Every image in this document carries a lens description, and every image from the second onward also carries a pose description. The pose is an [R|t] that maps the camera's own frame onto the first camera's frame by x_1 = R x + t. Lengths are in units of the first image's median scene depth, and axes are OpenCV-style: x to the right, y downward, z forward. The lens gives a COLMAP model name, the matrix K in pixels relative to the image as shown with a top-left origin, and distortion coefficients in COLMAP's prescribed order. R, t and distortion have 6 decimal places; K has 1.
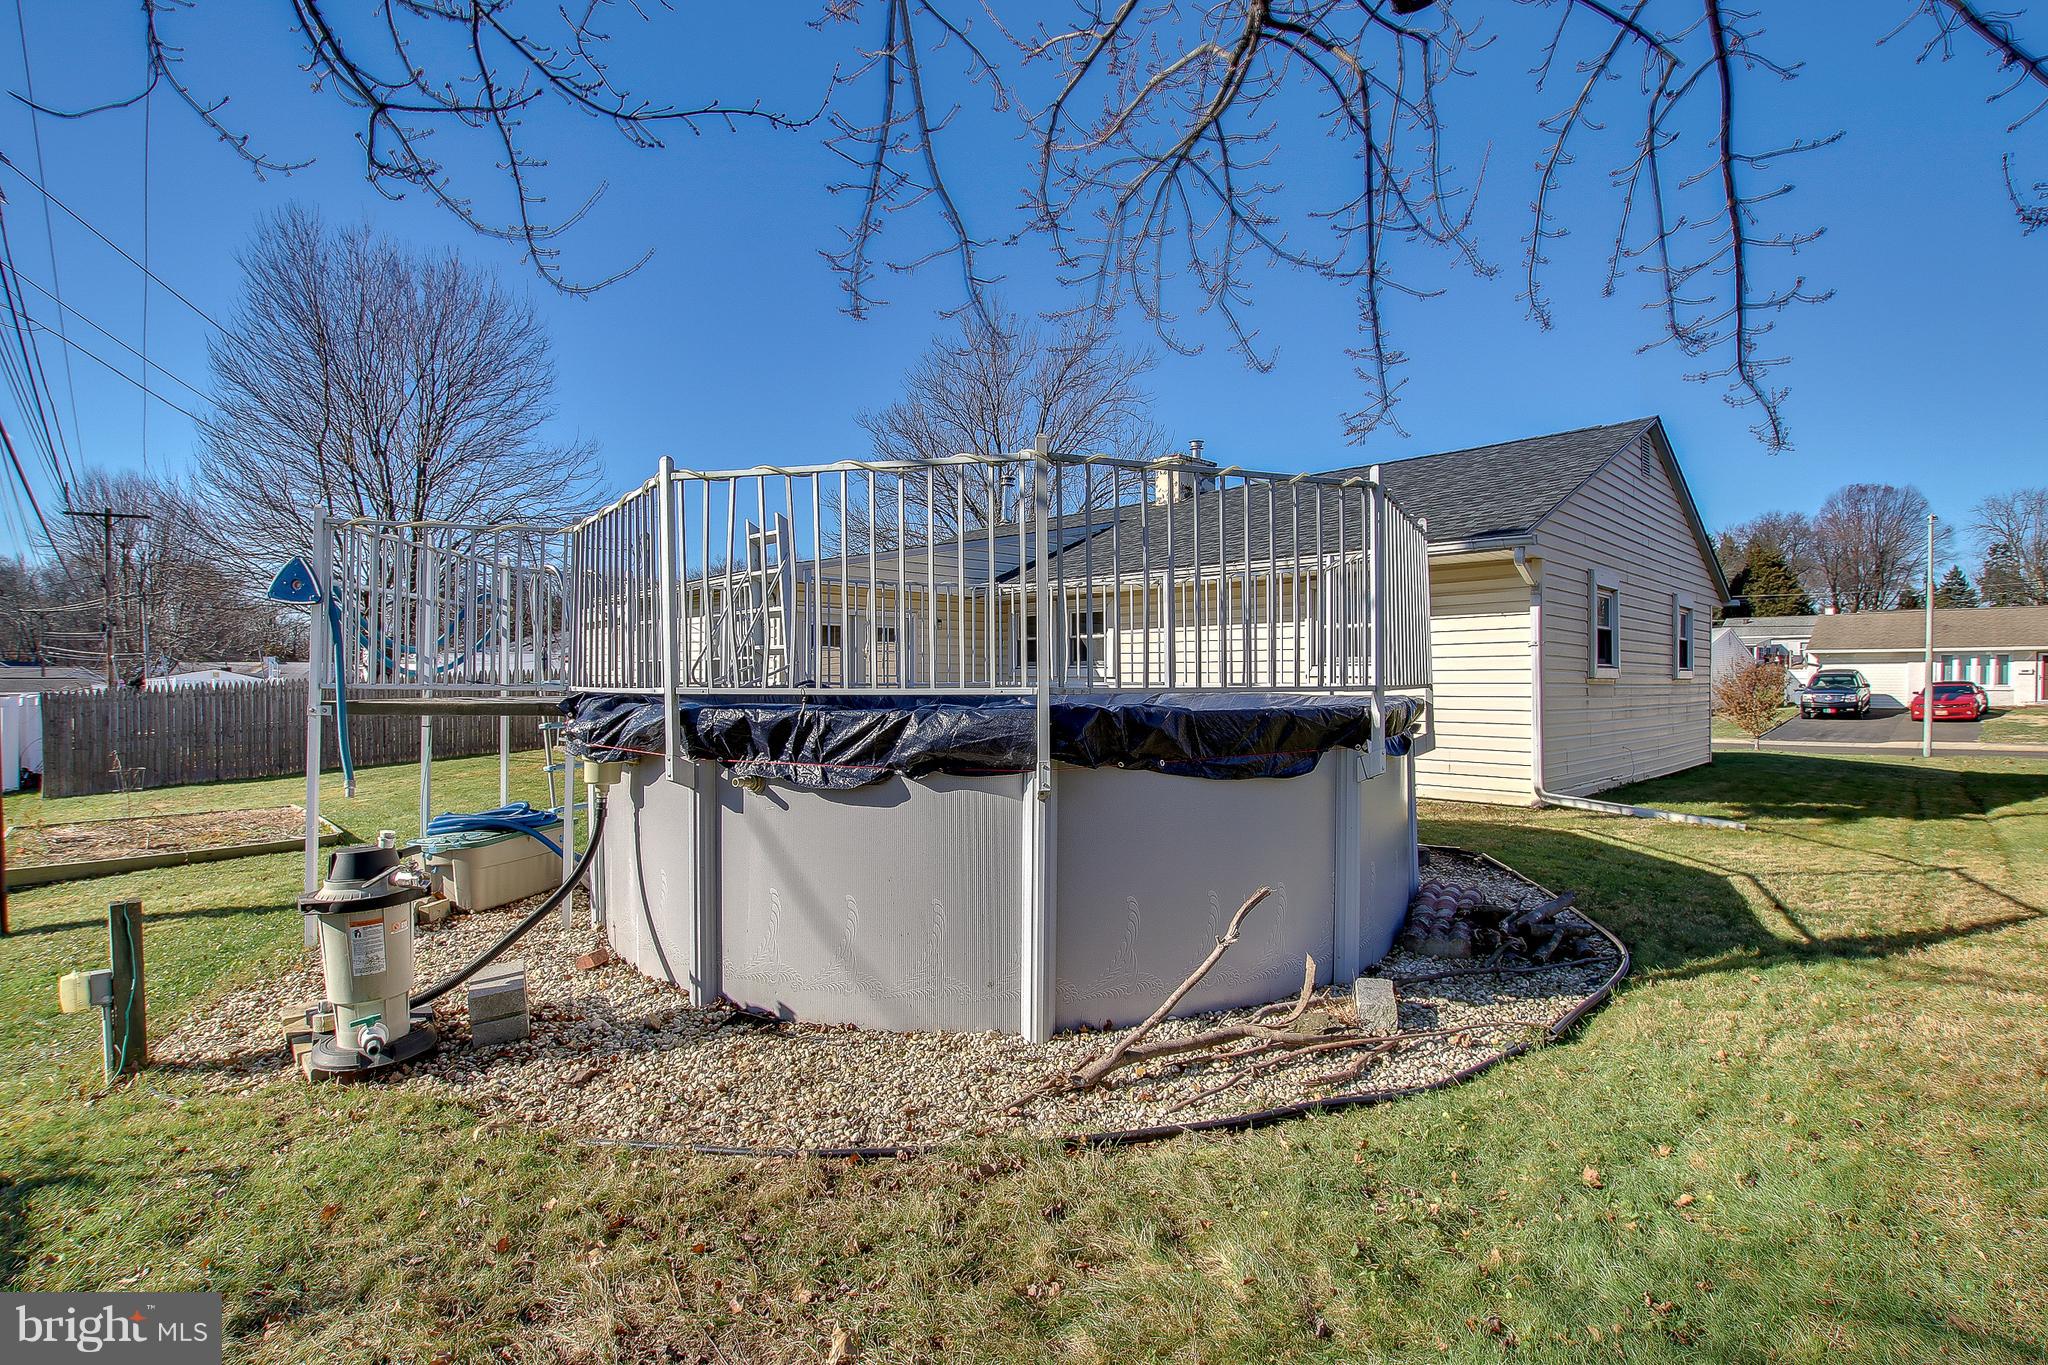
lens RADIAL K [[948.2, 0, 972.5], [0, 948.2, 686.0], [0, 0, 1]] dist [-0.023647, 0.000162]
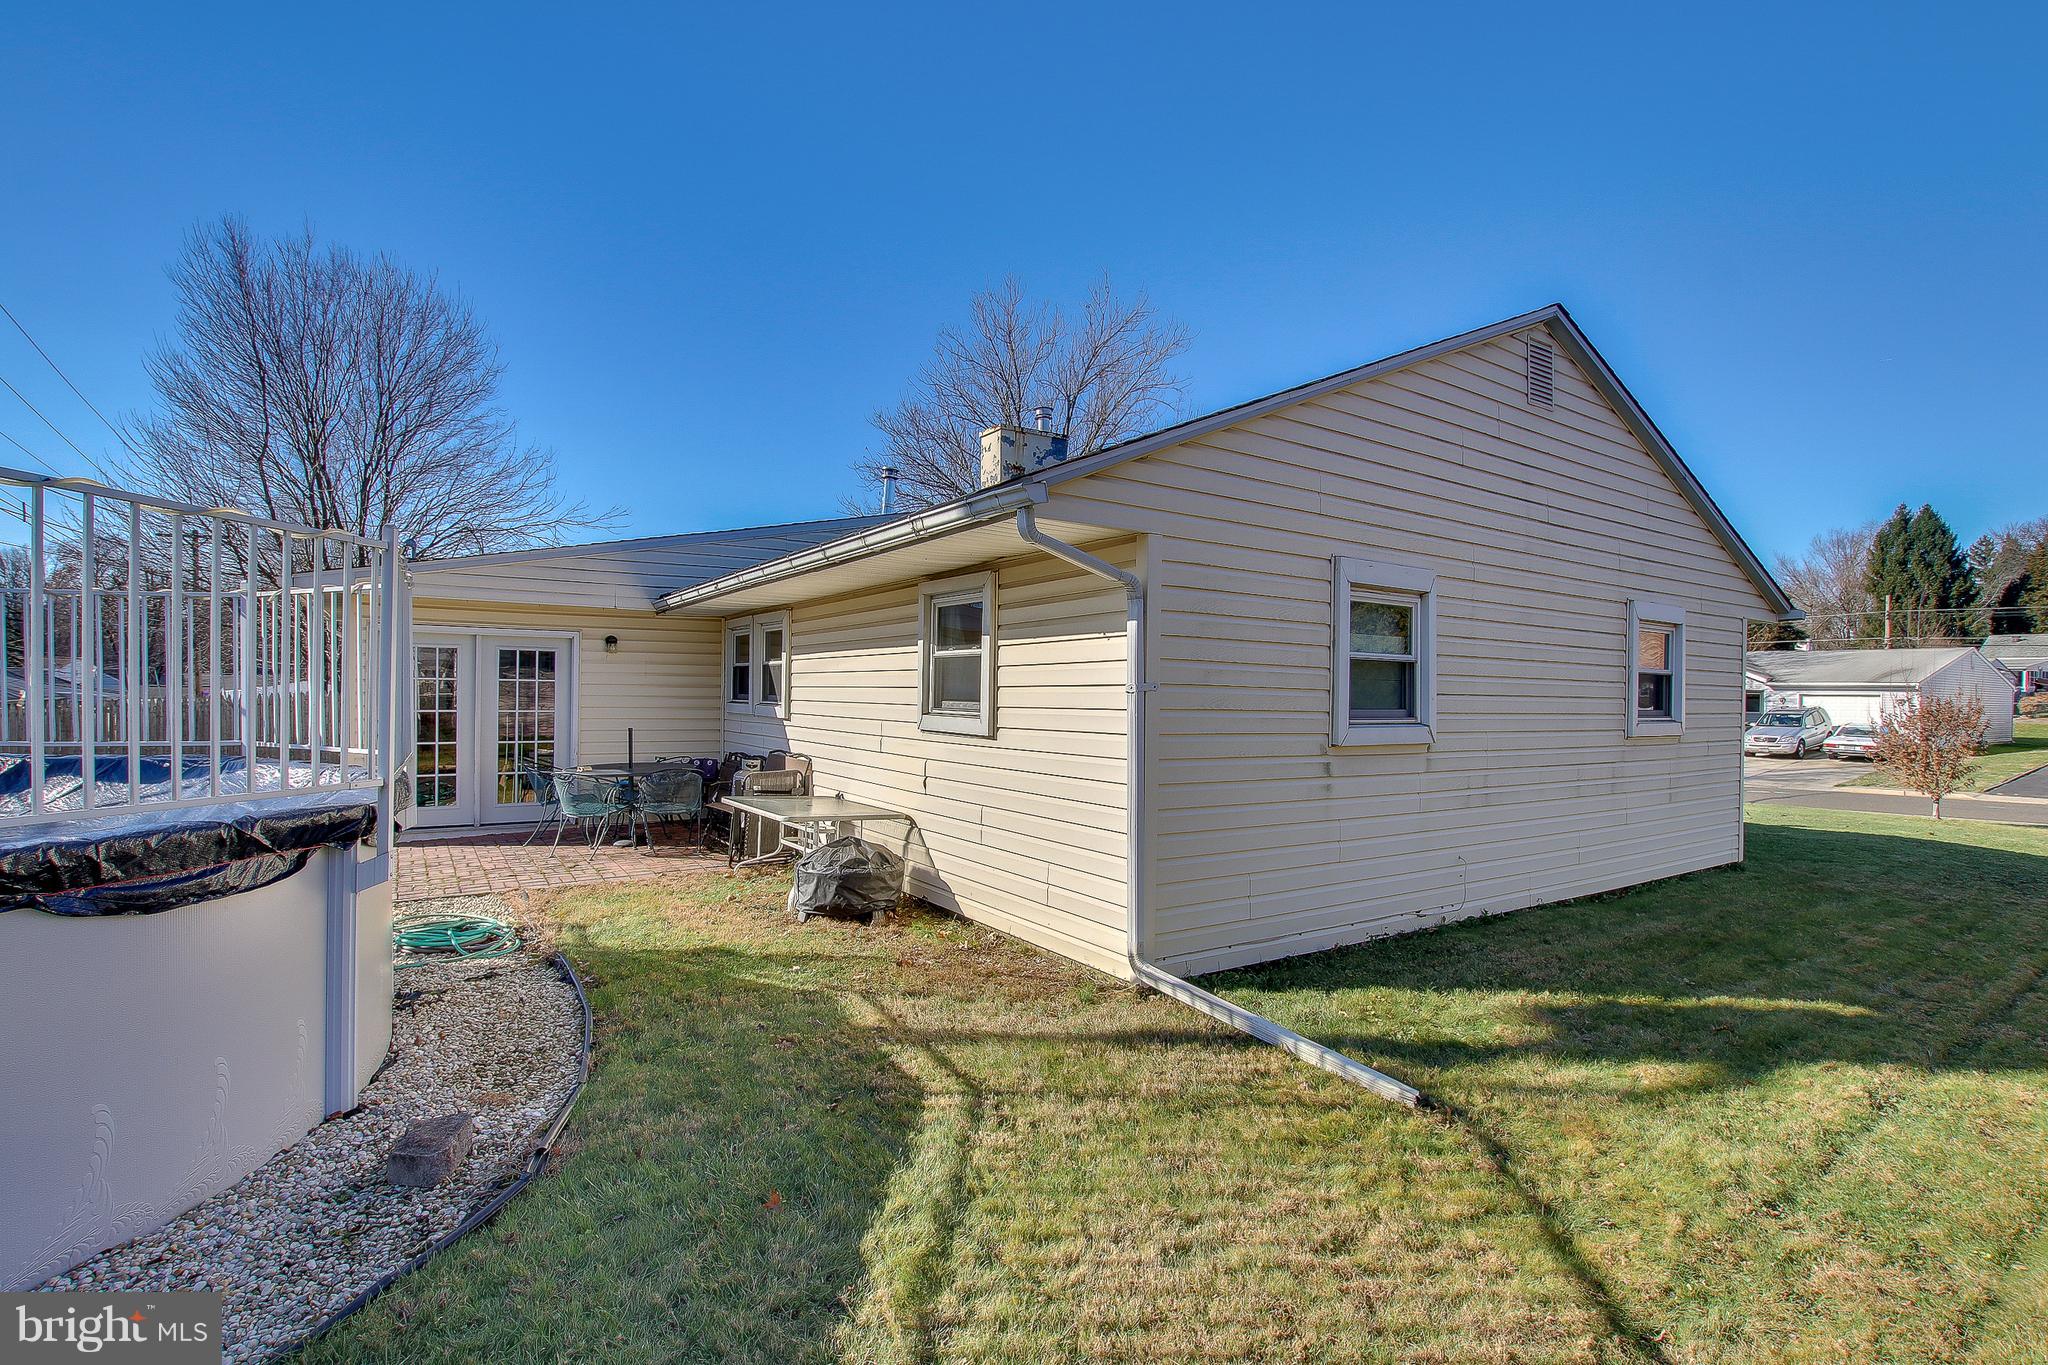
lens RADIAL K [[948.2, 0, 972.5], [0, 948.2, 686.0], [0, 0, 1]] dist [-0.023647, 0.000162]
pose [[0.985079, 0.010460, -0.171785, 0.470672], [-0.013101, 0.999813, -0.014245, -0.029228], [0.171604, 0.016283, 0.985031, 0.342727]]
